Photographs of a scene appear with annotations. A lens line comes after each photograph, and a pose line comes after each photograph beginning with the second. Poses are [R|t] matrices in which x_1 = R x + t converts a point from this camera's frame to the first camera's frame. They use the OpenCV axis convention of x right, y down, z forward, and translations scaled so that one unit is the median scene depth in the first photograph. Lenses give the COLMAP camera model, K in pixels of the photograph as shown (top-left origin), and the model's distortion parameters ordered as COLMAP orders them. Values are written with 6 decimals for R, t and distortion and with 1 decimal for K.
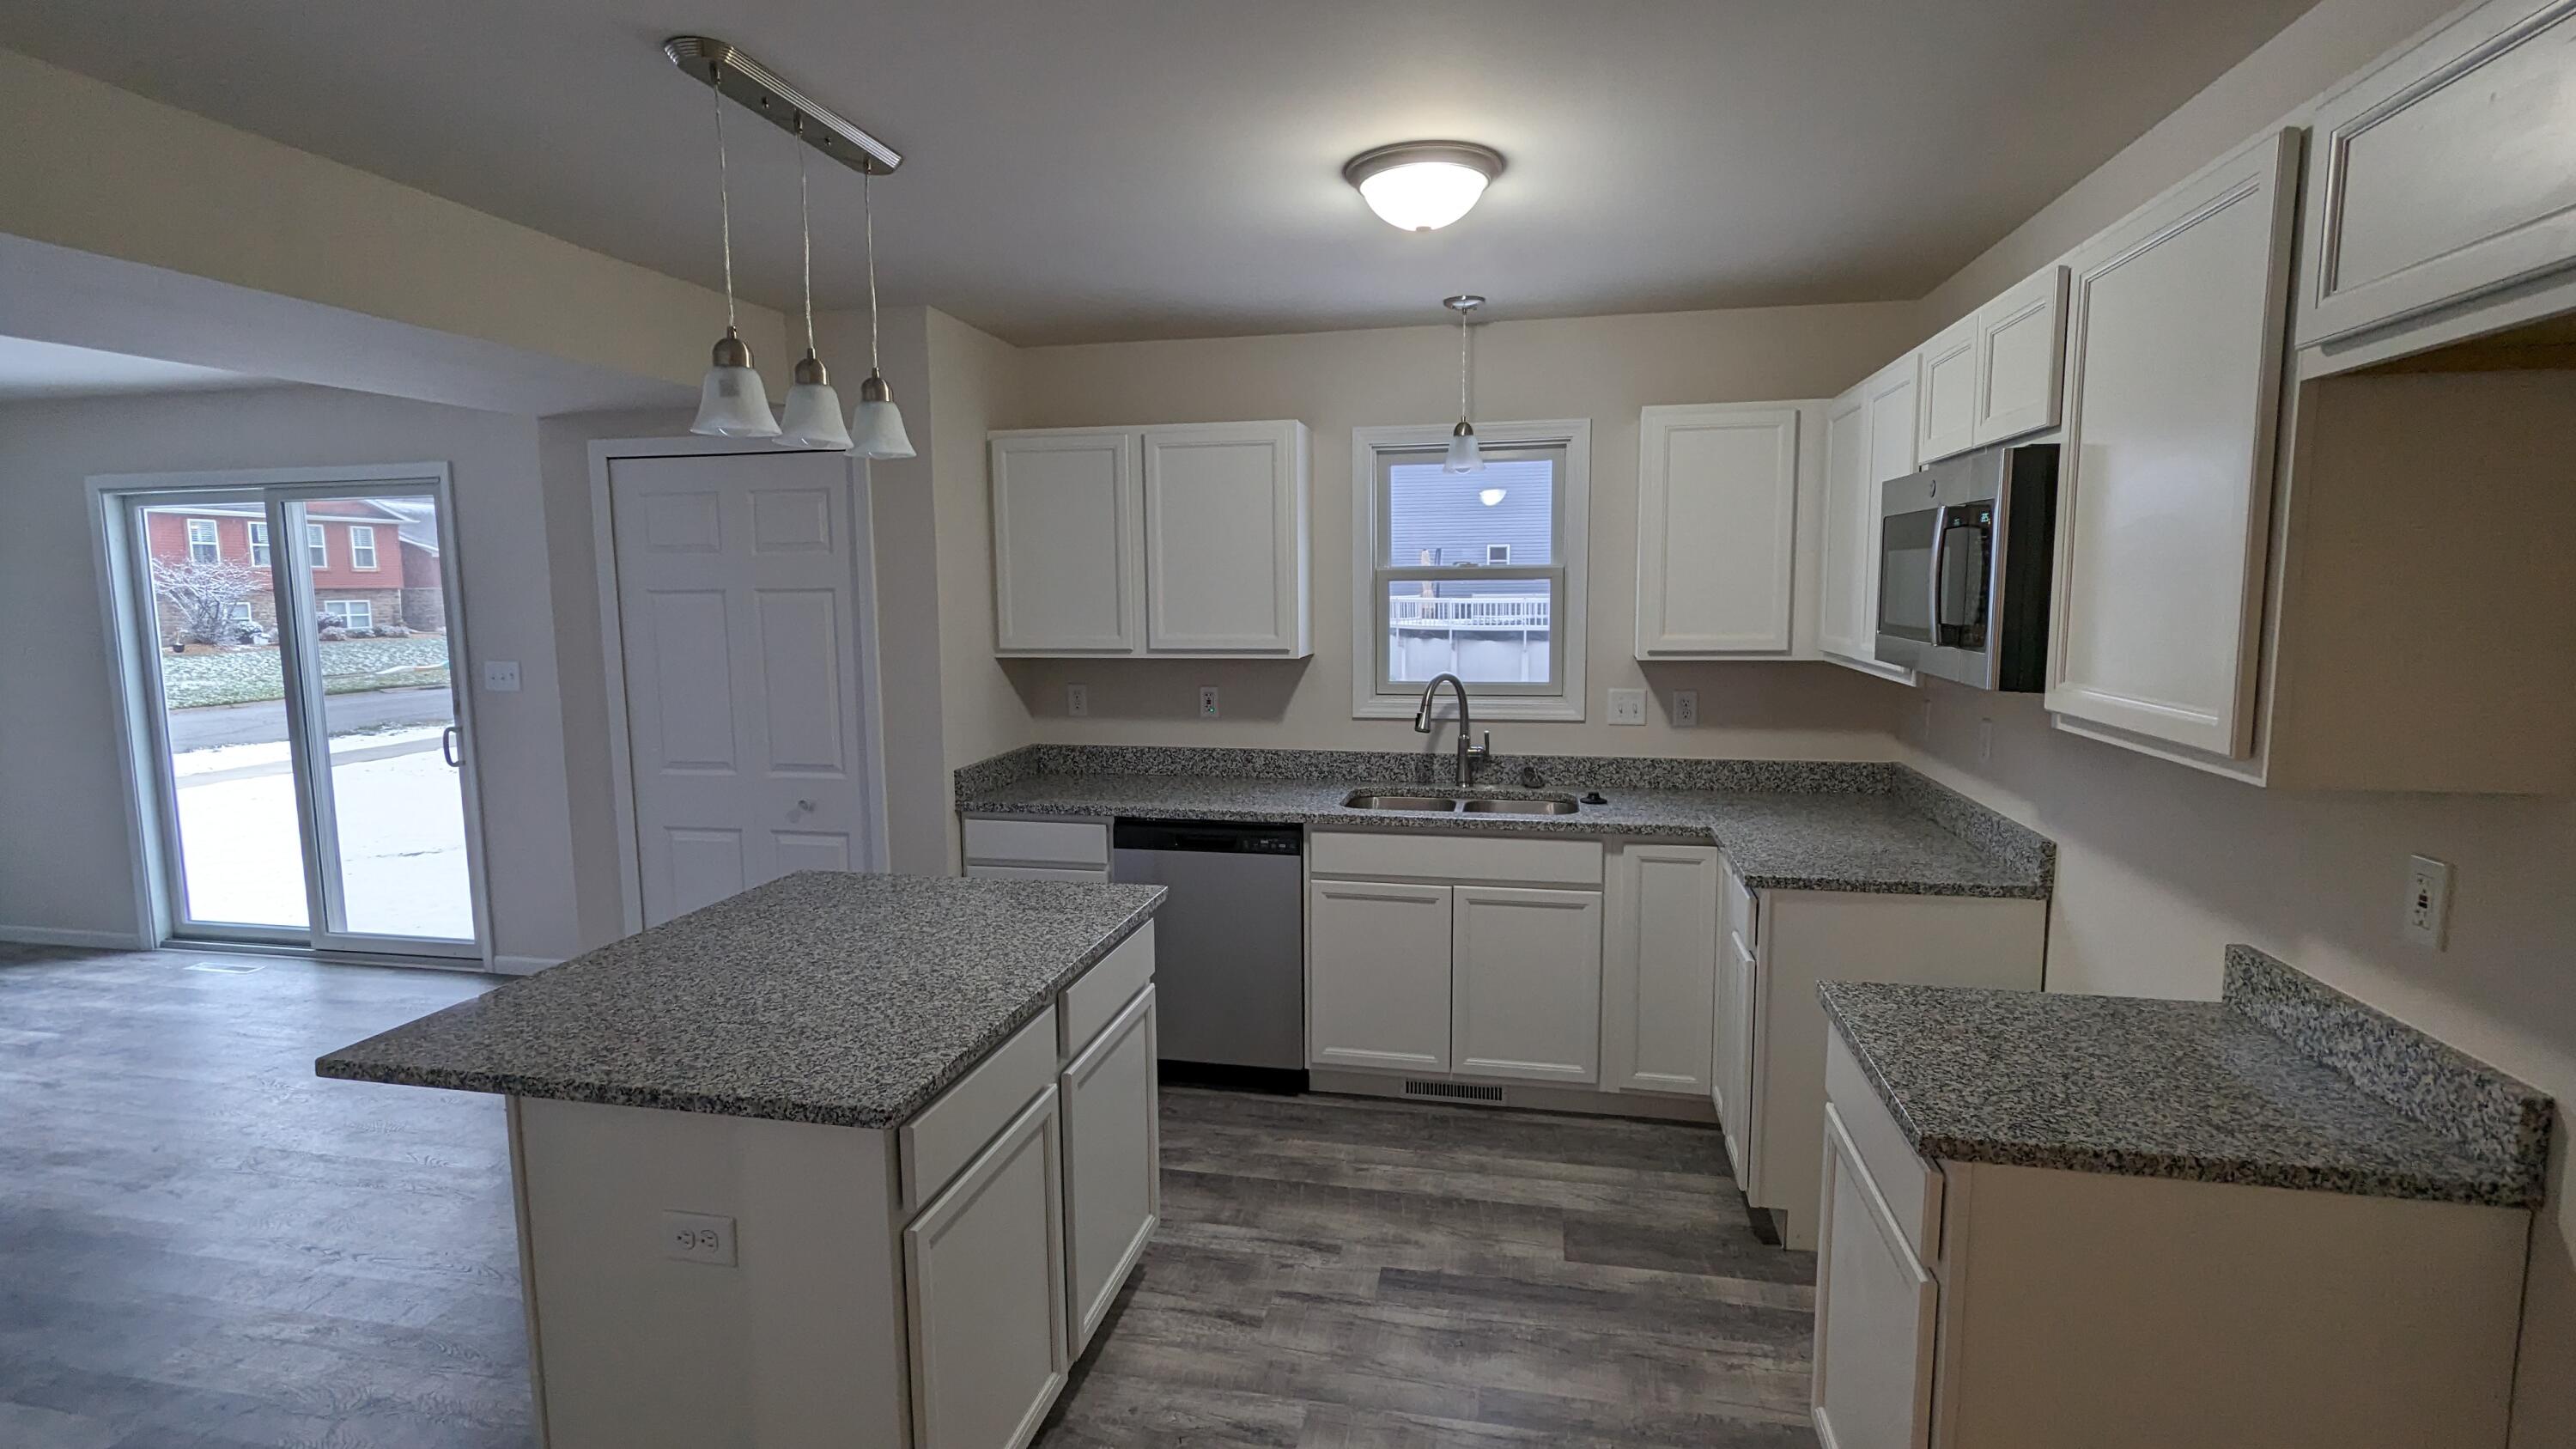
lens RADIAL K [[1213.1, 0, 1284.9], [0, 1213.1, 723.3], [0, 0, 1]] dist [0.000207, 0.000461]
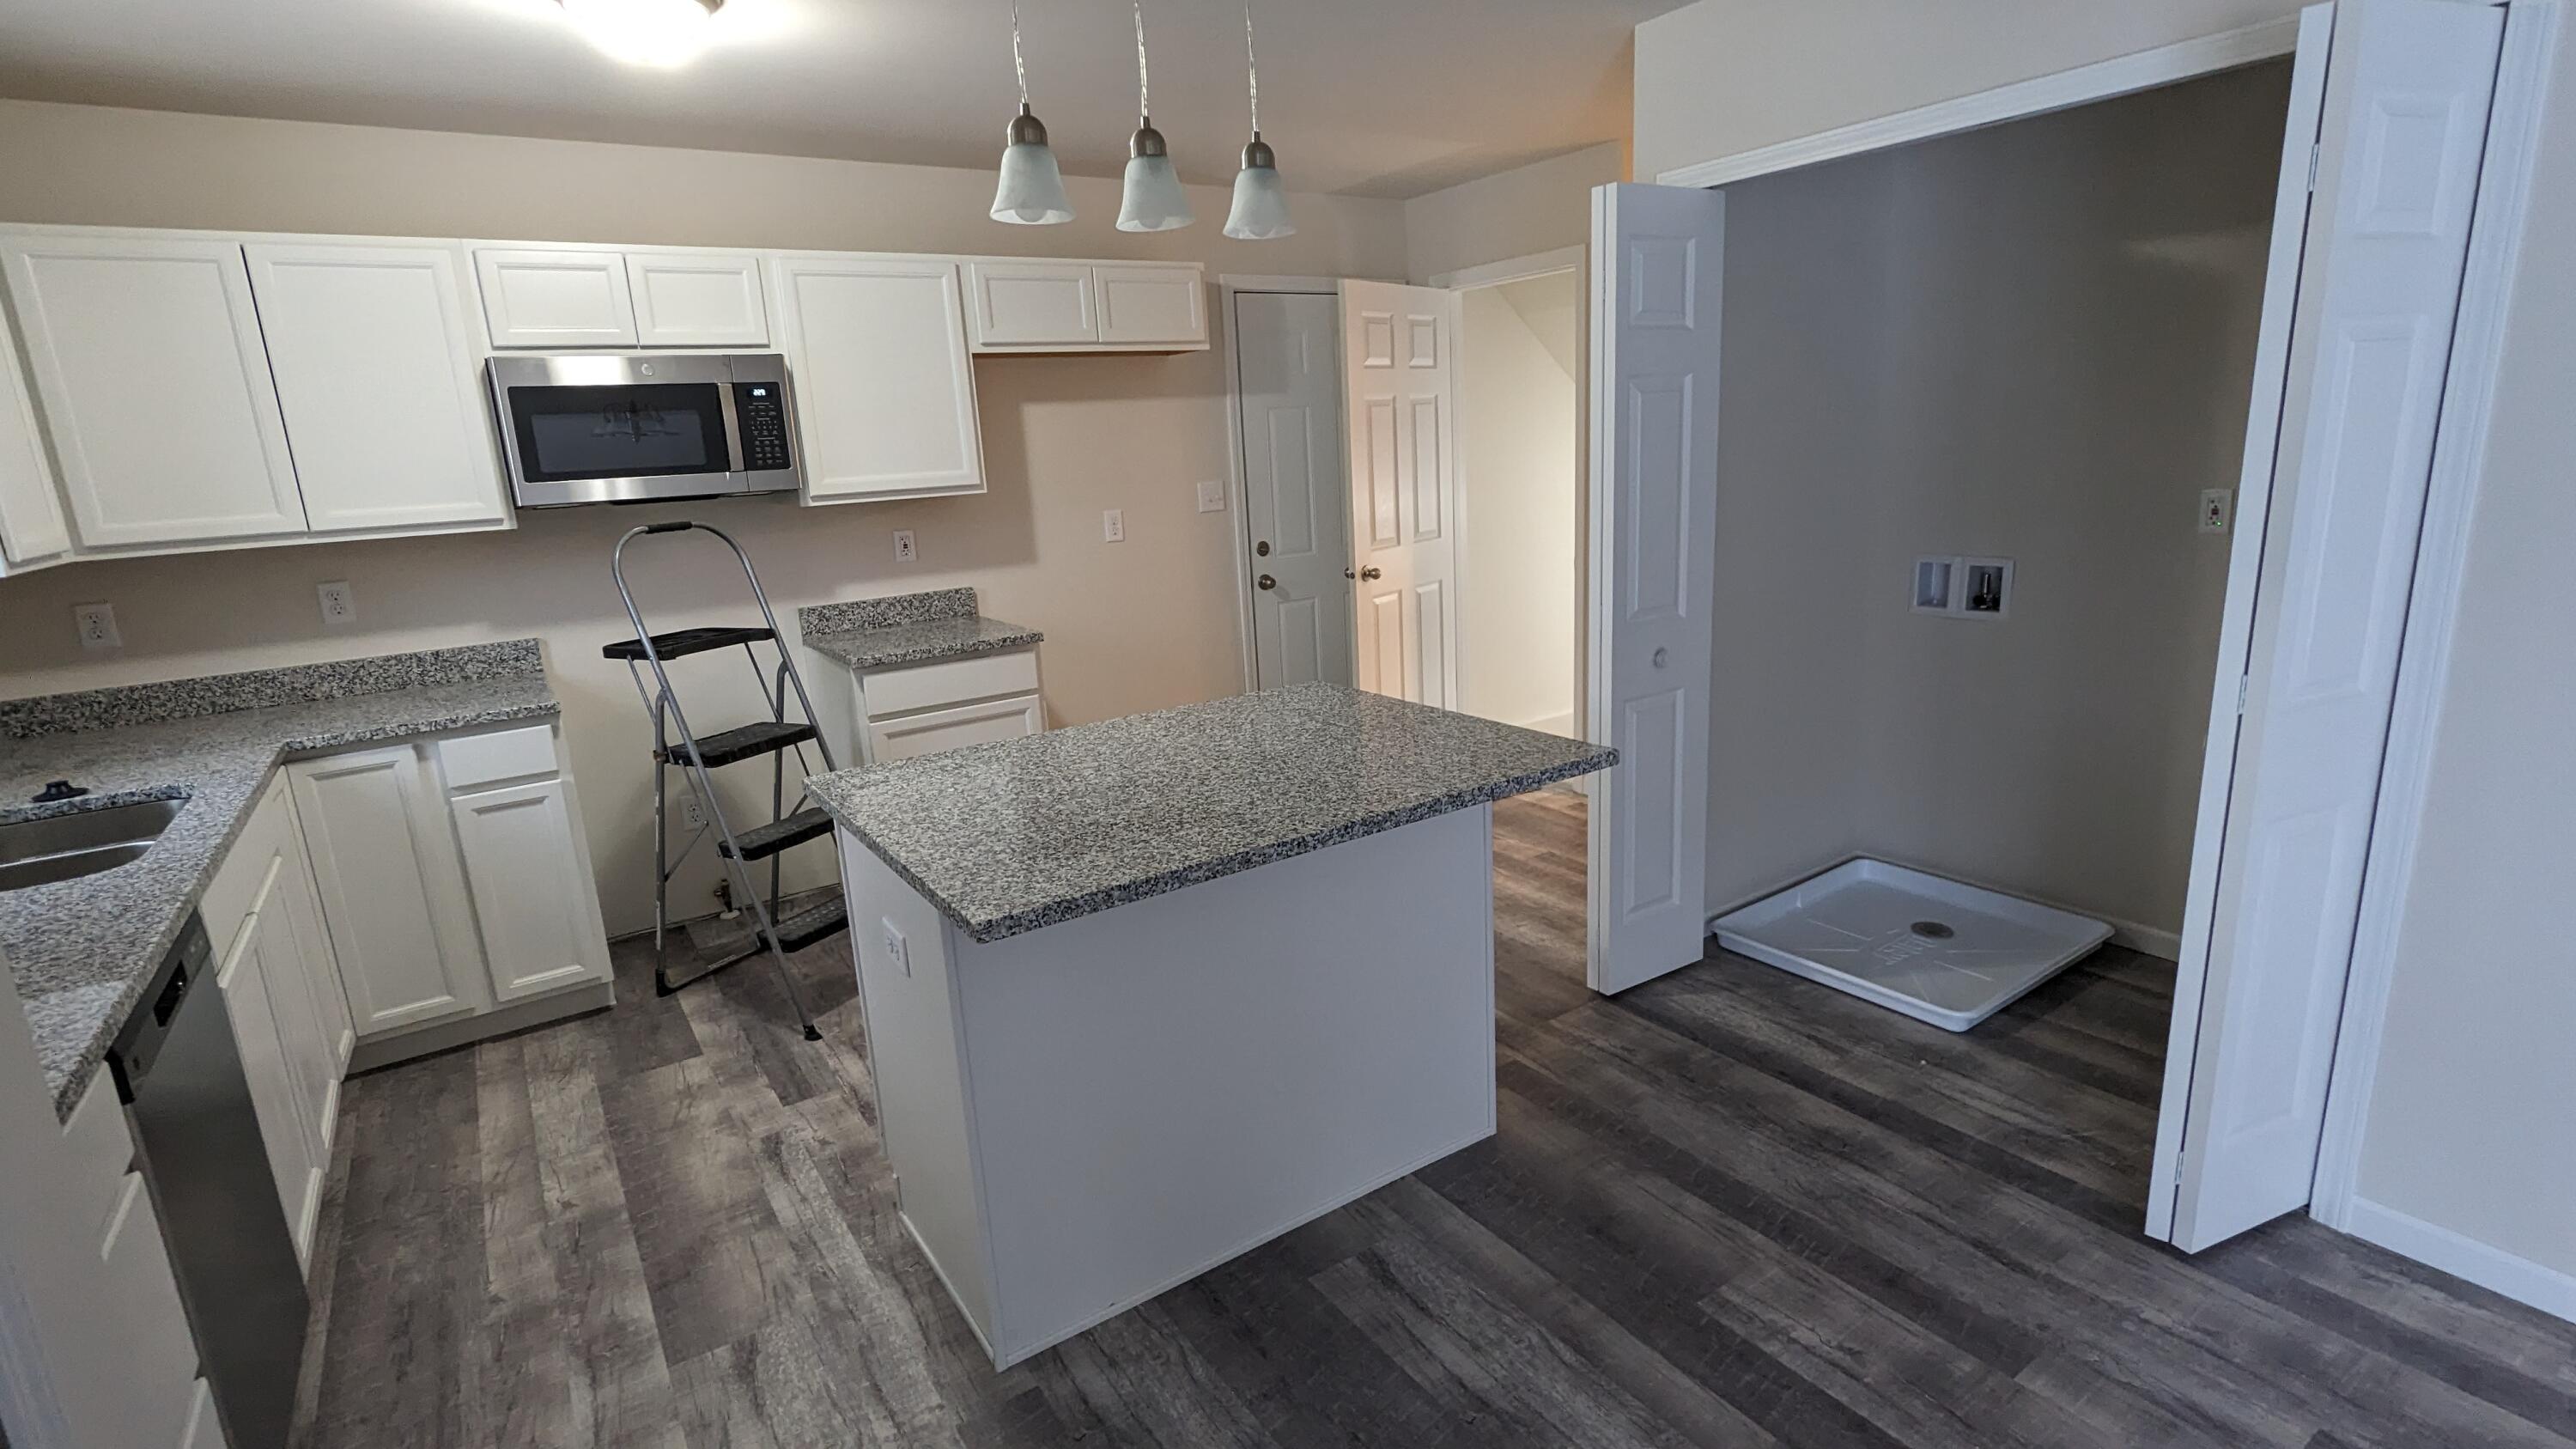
lens RADIAL K [[1213.1, 0, 1284.9], [0, 1213.1, 723.3], [0, 0, 1]] dist [0.000207, 0.000461]
pose [[-0.719592, -0.114519, 0.684889, -0.594199], [0.139768, 0.942235, 0.304399, -0.070855], [-0.680186, 0.314768, -0.662018, 0.867013]]
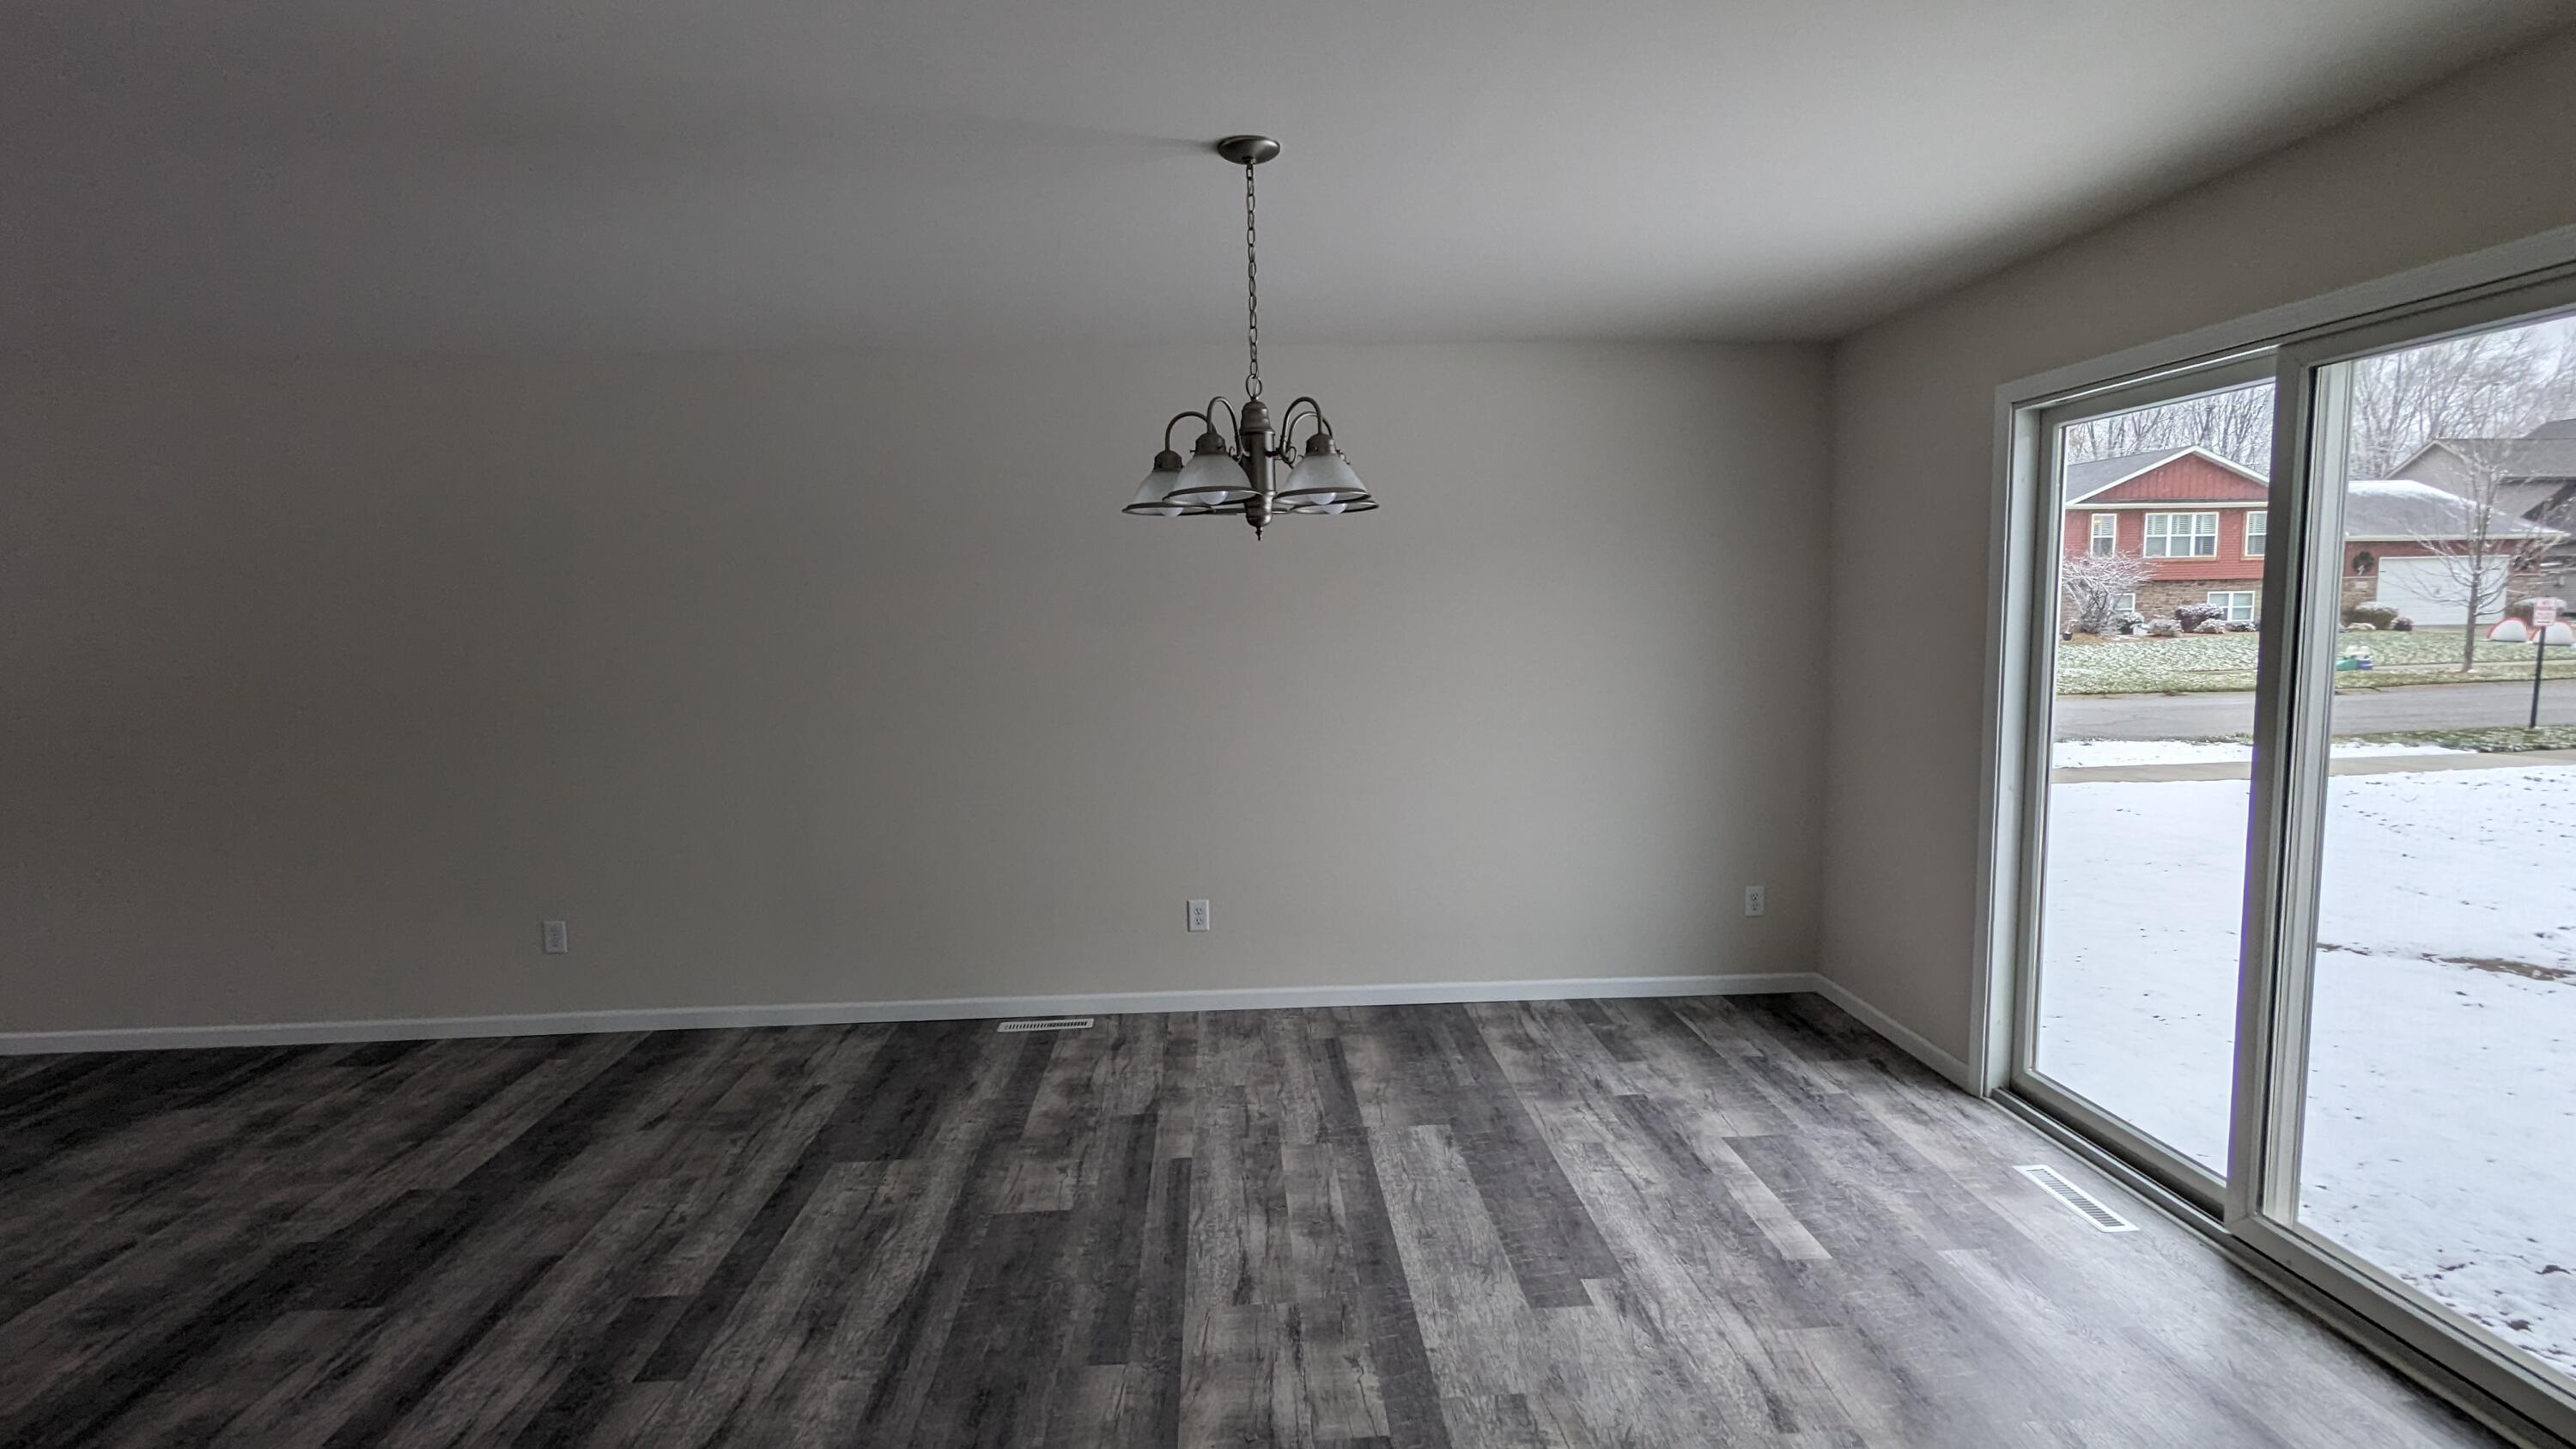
lens RADIAL K [[1213.1, 0, 1284.9], [0, 1213.1, 723.3], [0, 0, 1]] dist [0.000207, 0.000461]
pose [[0.258299, 0.100955, -0.960776, -0.534986], [-0.095062, 0.992354, 0.078717, -0.043458], [0.961377, 0.071001, 0.265921, 0.571784]]
